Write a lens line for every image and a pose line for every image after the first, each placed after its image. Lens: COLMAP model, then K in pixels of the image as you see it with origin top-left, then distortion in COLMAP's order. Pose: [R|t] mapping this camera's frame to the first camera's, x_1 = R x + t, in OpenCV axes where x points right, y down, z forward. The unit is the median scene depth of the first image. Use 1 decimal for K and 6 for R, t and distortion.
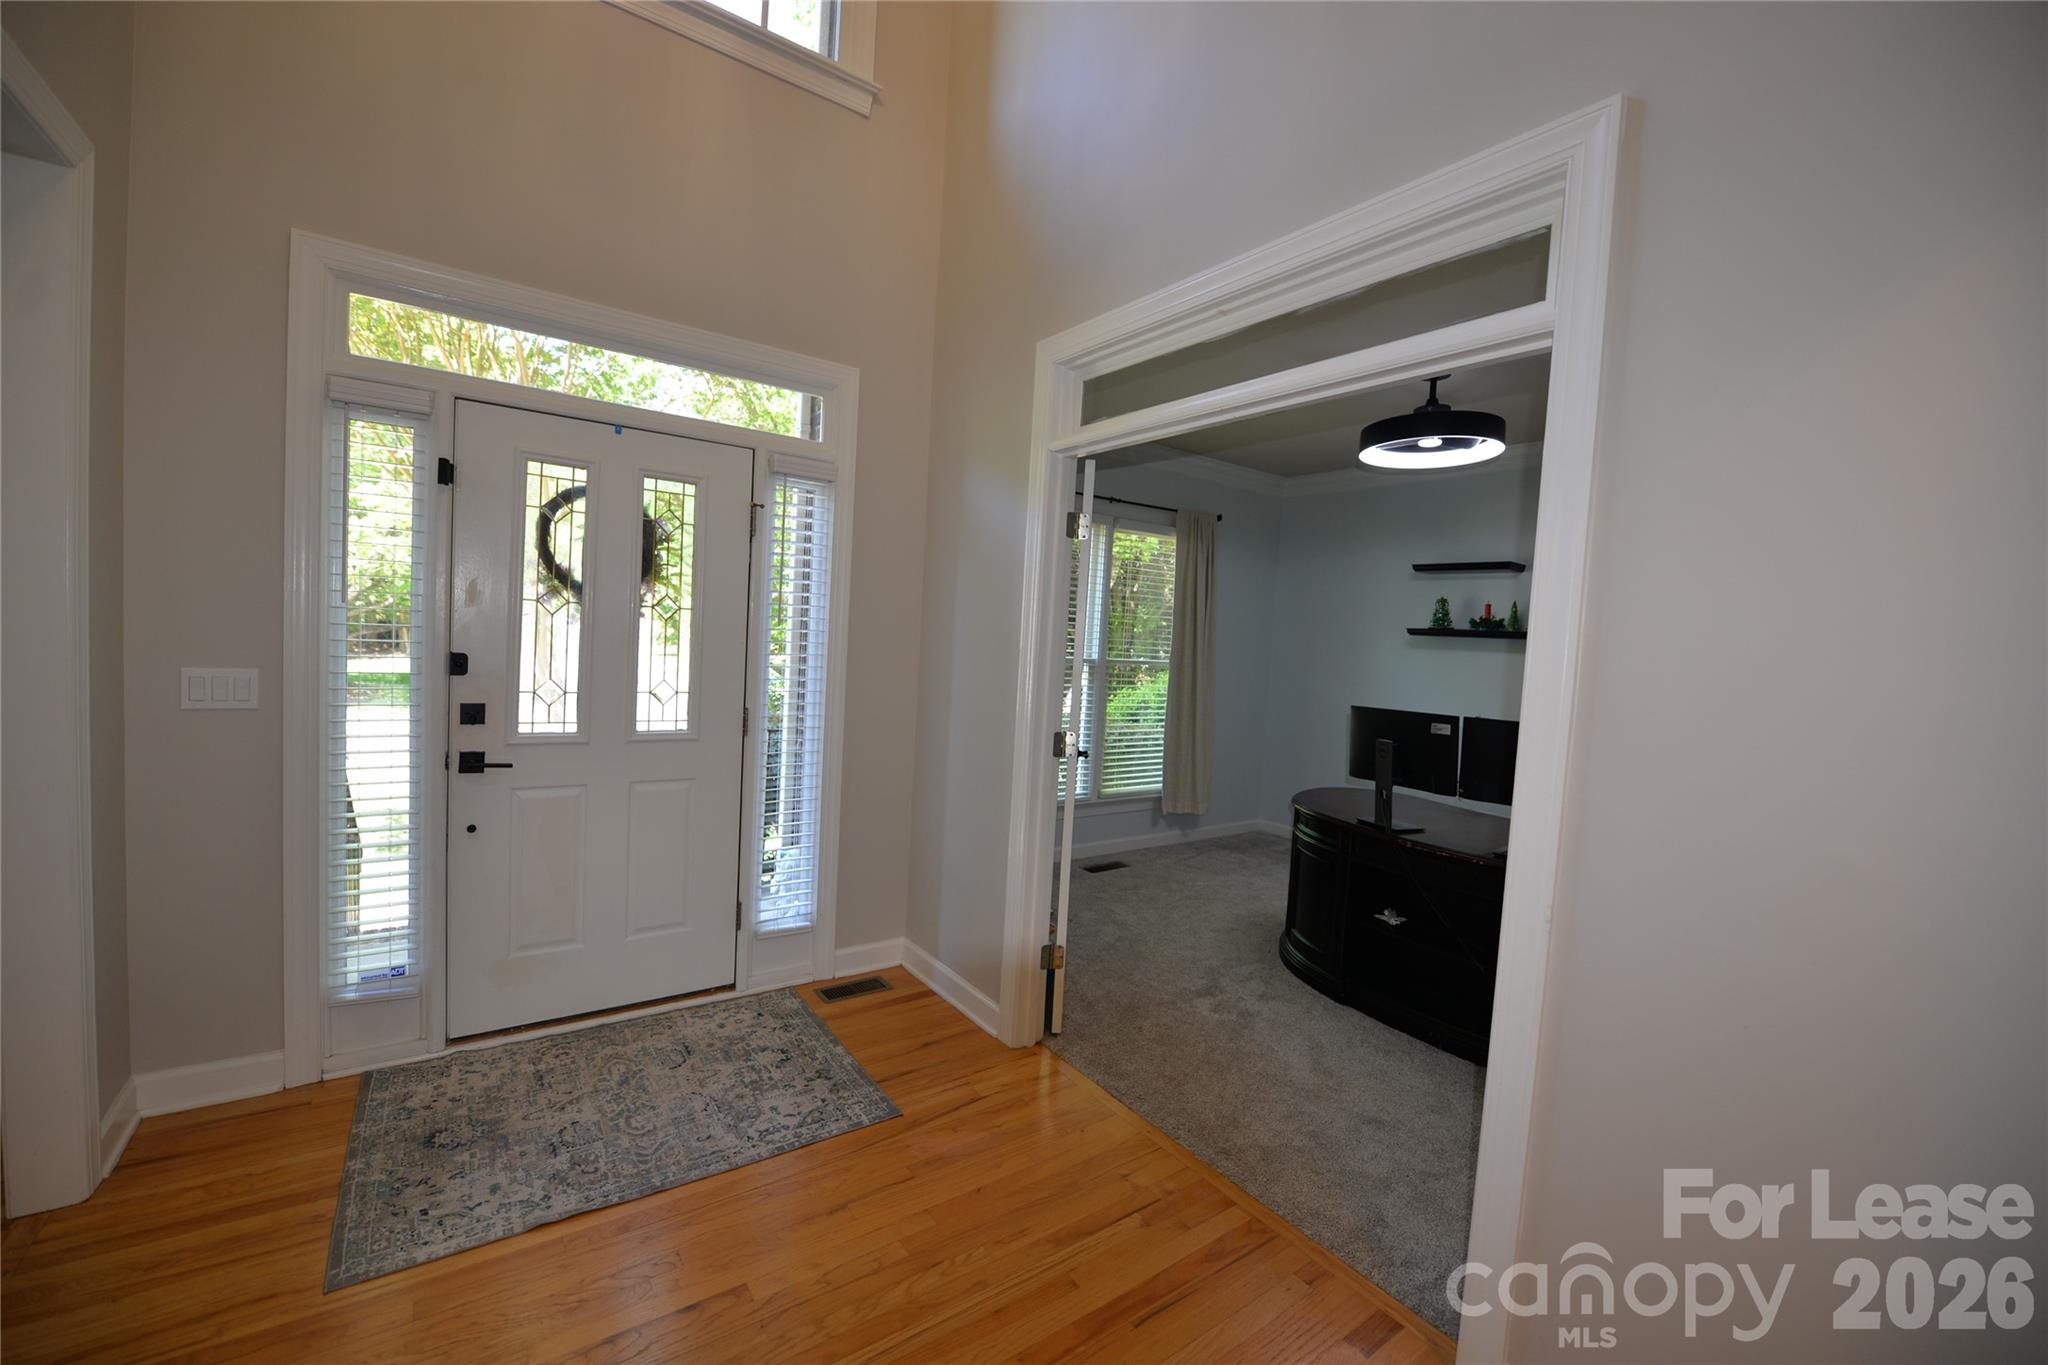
lens RADIAL K [[813.8, 0, 1021.4], [0, 813.8, 678.8], [0, 0, 1]] dist [-0.016294, -0.002780]
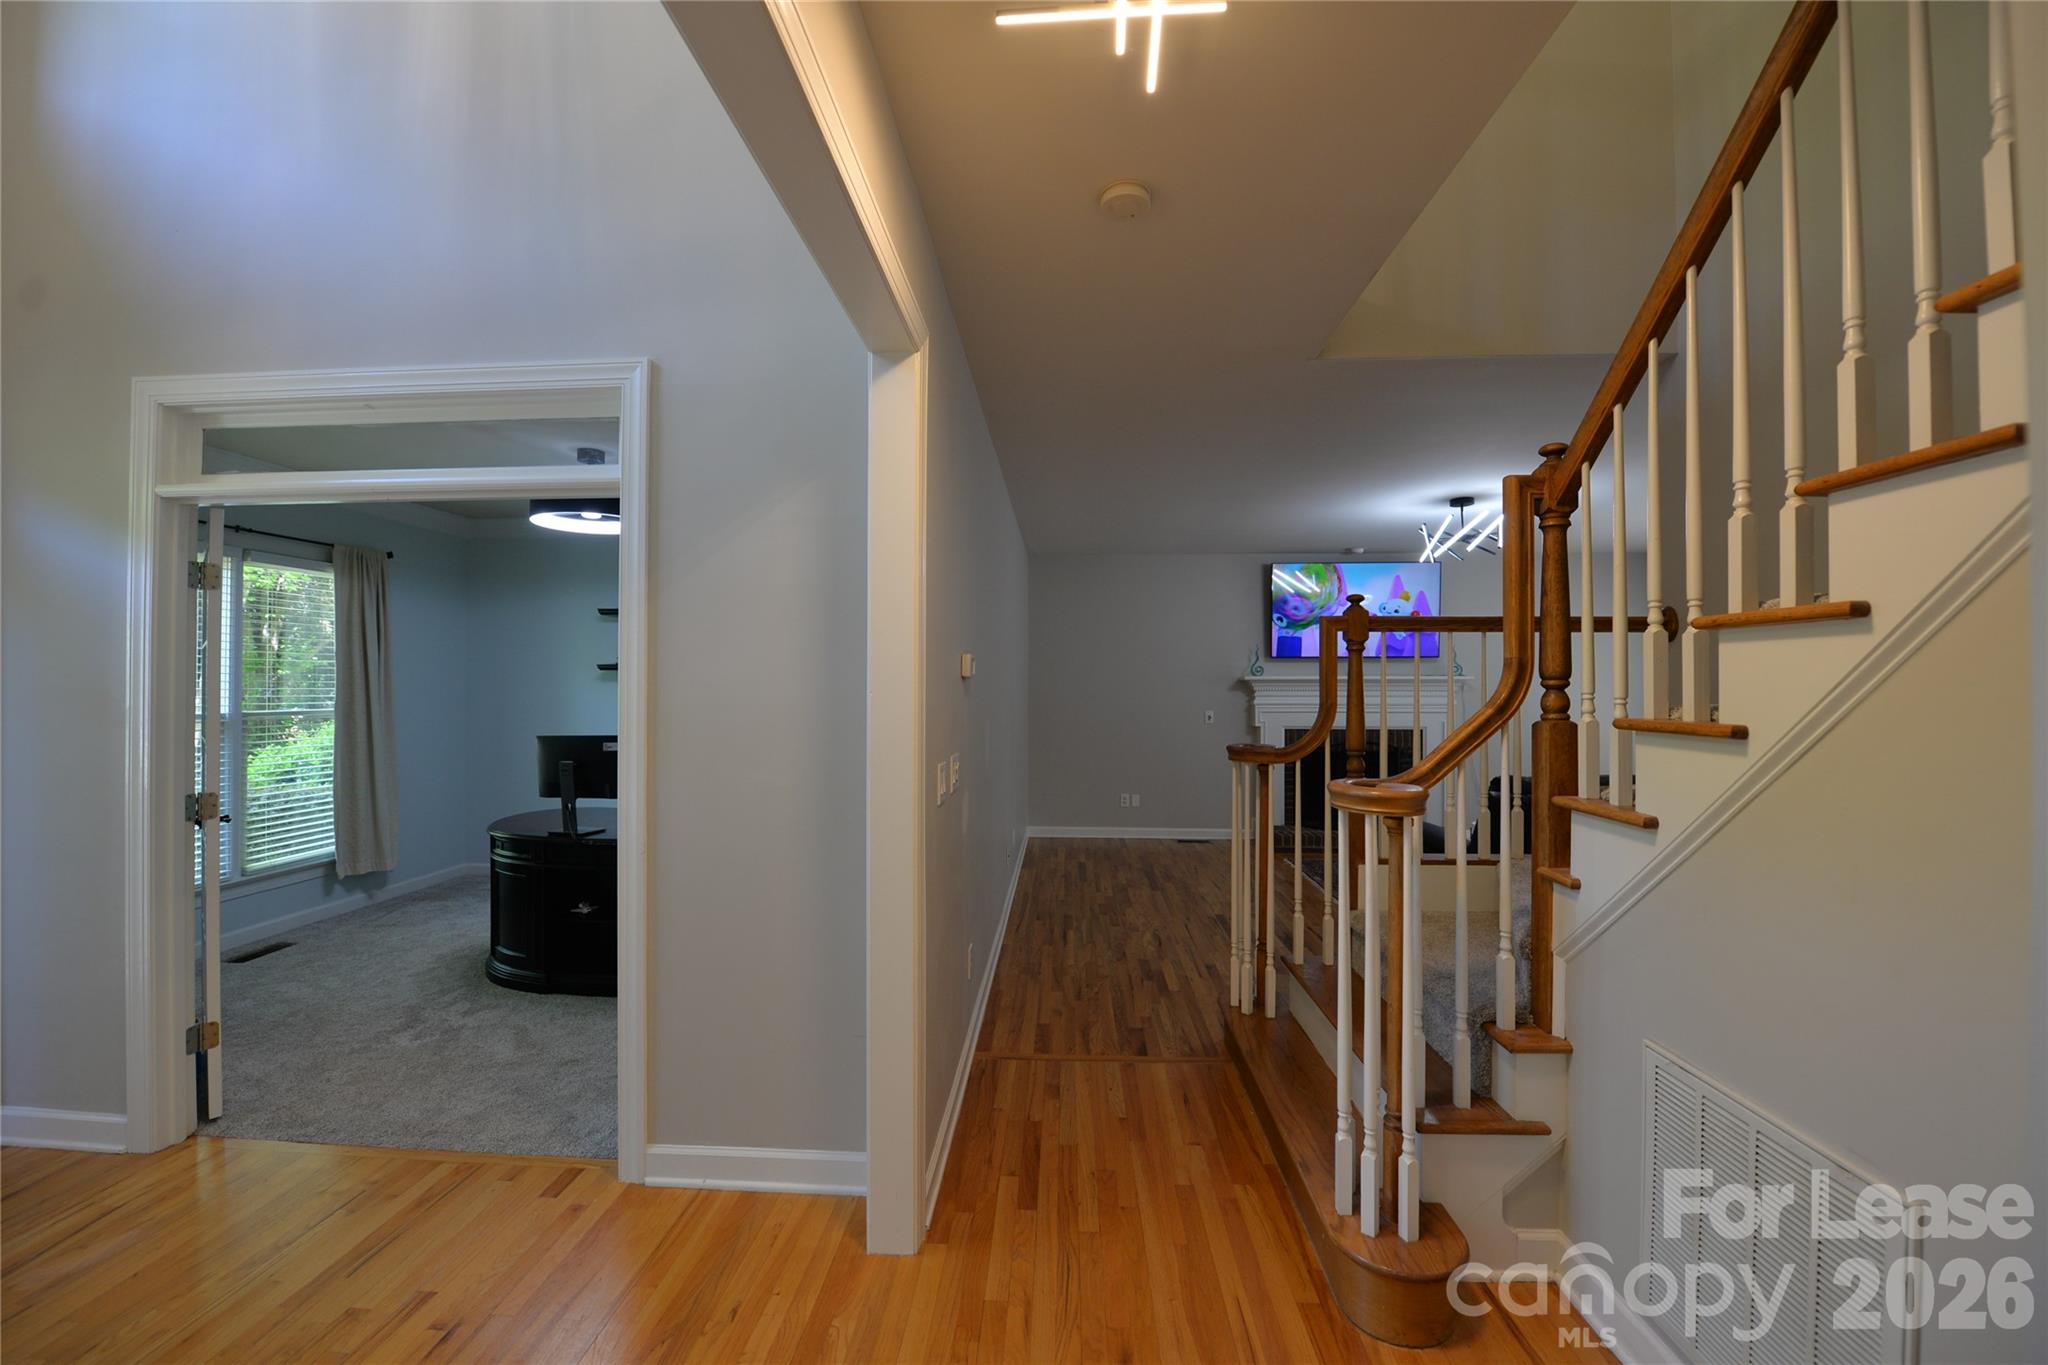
lens RADIAL K [[813.8, 0, 1021.4], [0, 813.8, 678.8], [0, 0, 1]] dist [-0.016294, -0.002780]
pose [[0.629974, -0.047259, 0.775177, -0.055351], [0.075590, 0.997139, -0.000639, 0.005876], [-0.772929, 0.058998, 0.631744, -0.317842]]
